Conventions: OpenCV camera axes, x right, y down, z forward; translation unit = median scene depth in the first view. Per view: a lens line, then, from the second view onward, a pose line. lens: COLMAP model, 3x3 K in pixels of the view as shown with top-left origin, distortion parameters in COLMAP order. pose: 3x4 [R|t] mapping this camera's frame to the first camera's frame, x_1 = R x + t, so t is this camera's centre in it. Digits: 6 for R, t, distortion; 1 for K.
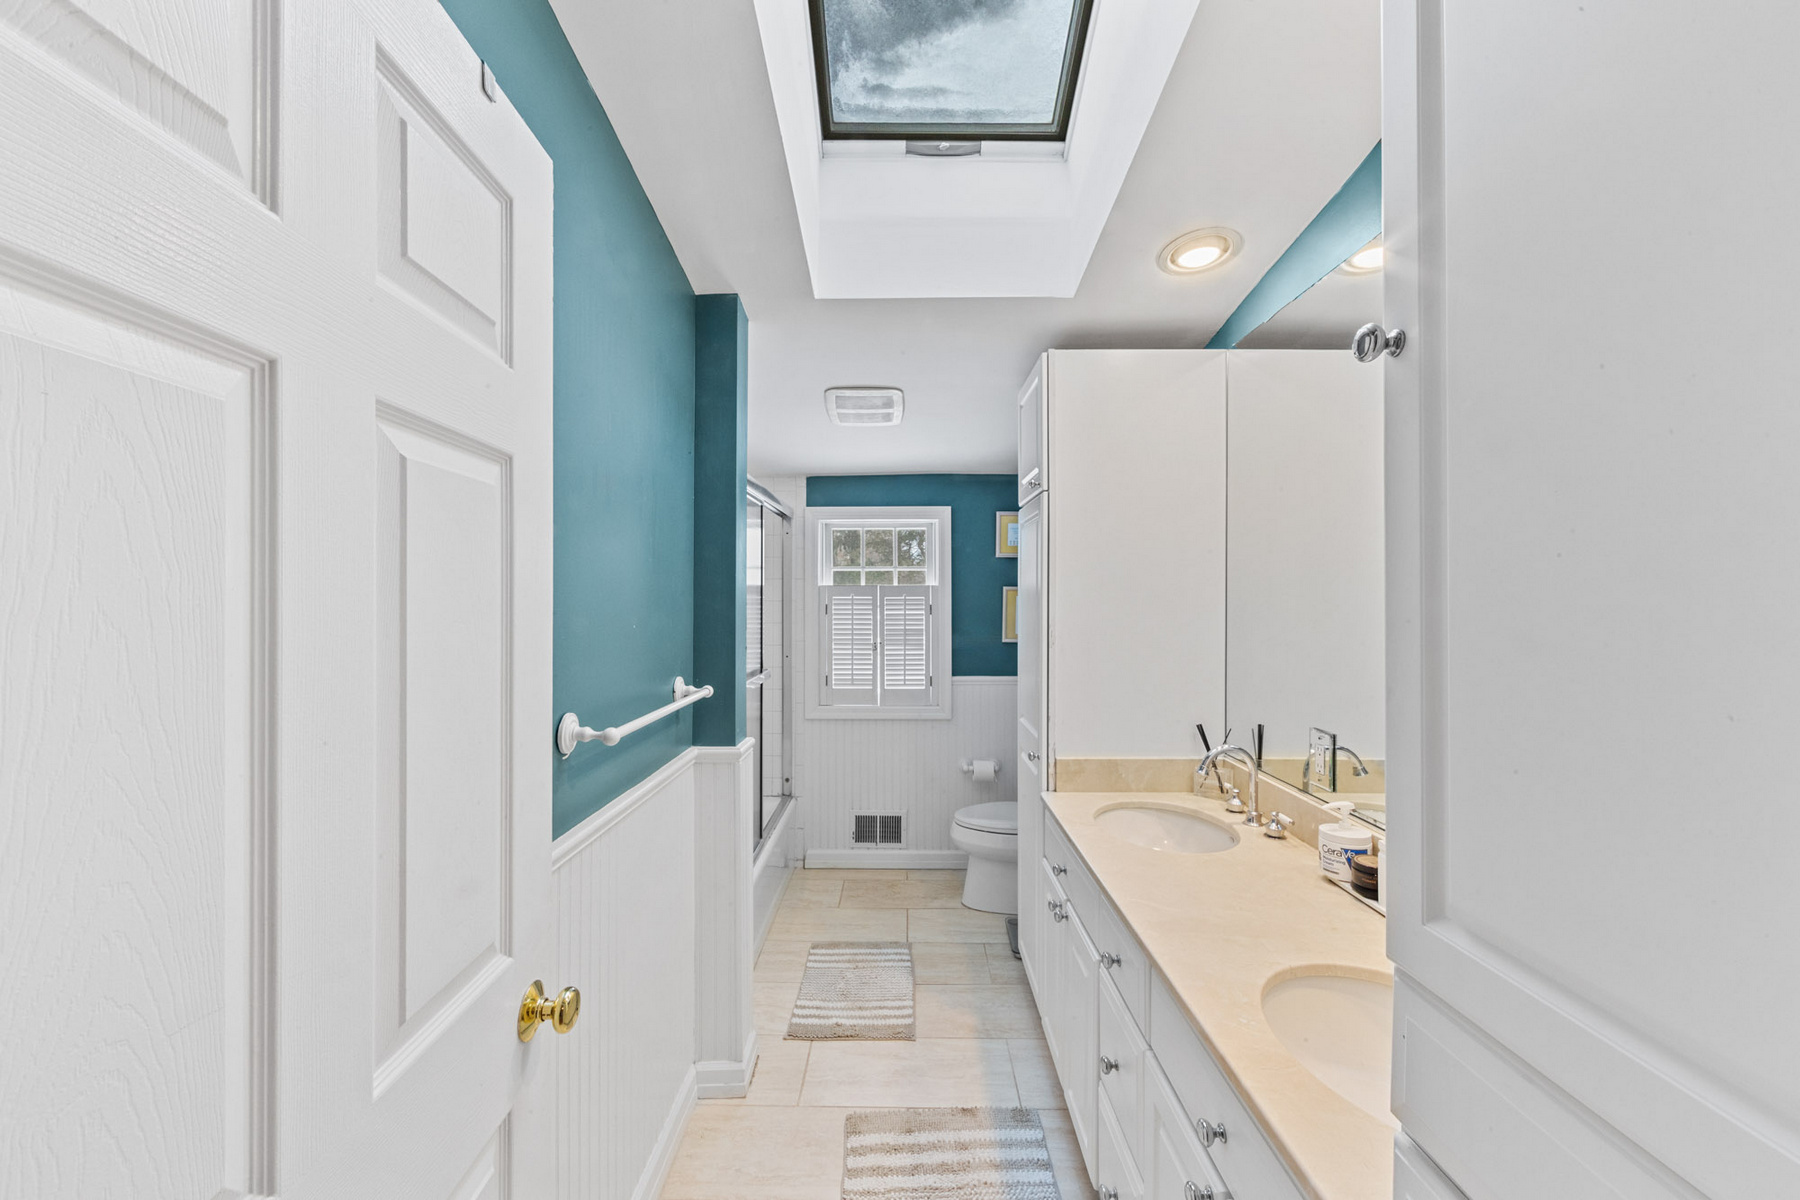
lens RADIAL K [[723.2, 0, 898.6], [0, 723.2, 597.9], [0, 0, 1]] dist [0.001961, 0.000144]
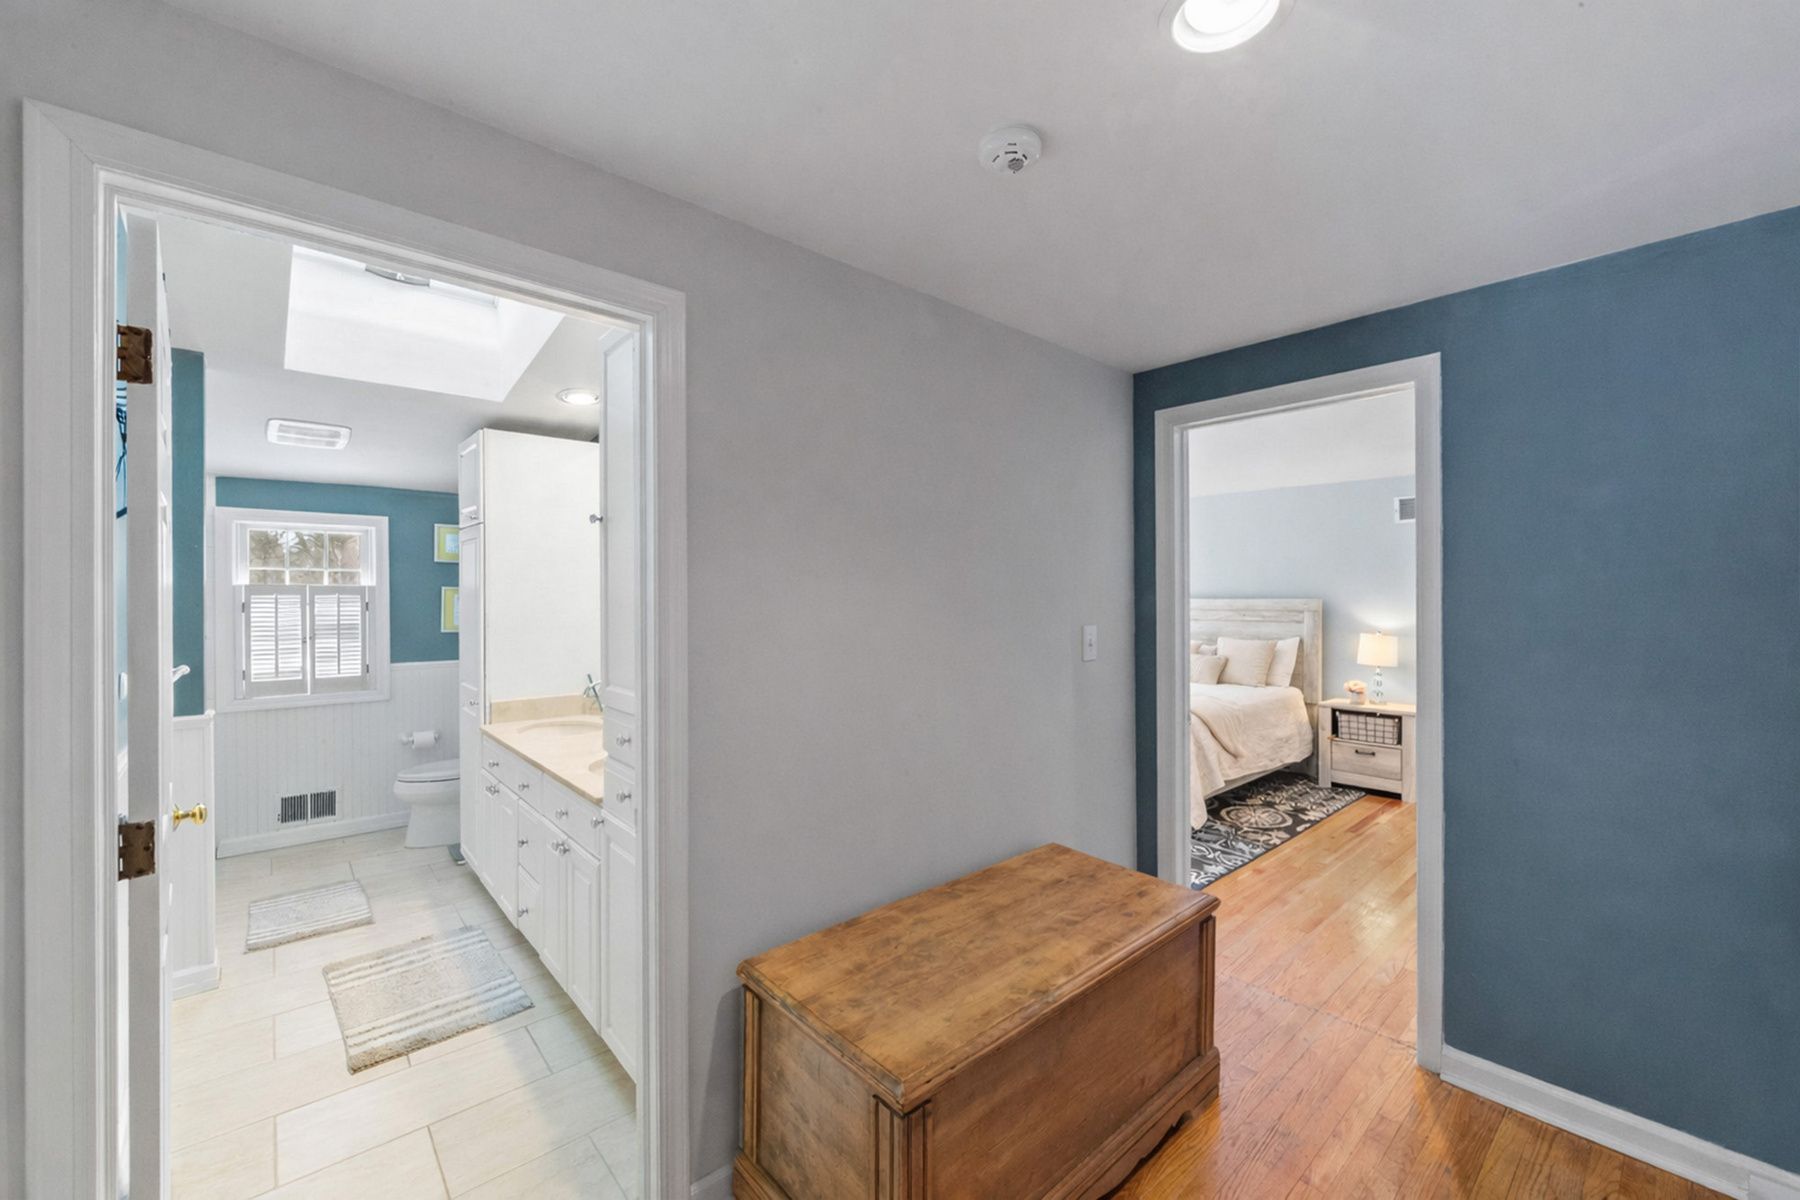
lens RADIAL K [[723.2, 0, 898.6], [0, 723.2, 597.9], [0, 0, 1]] dist [0.001961, 0.000144]
pose [[0.746704, -0.005210, 0.665136, -0.093322], [0.003509, 0.999986, 0.003894, 0.002092], [-0.665148, -0.000574, 0.746712, -0.430407]]
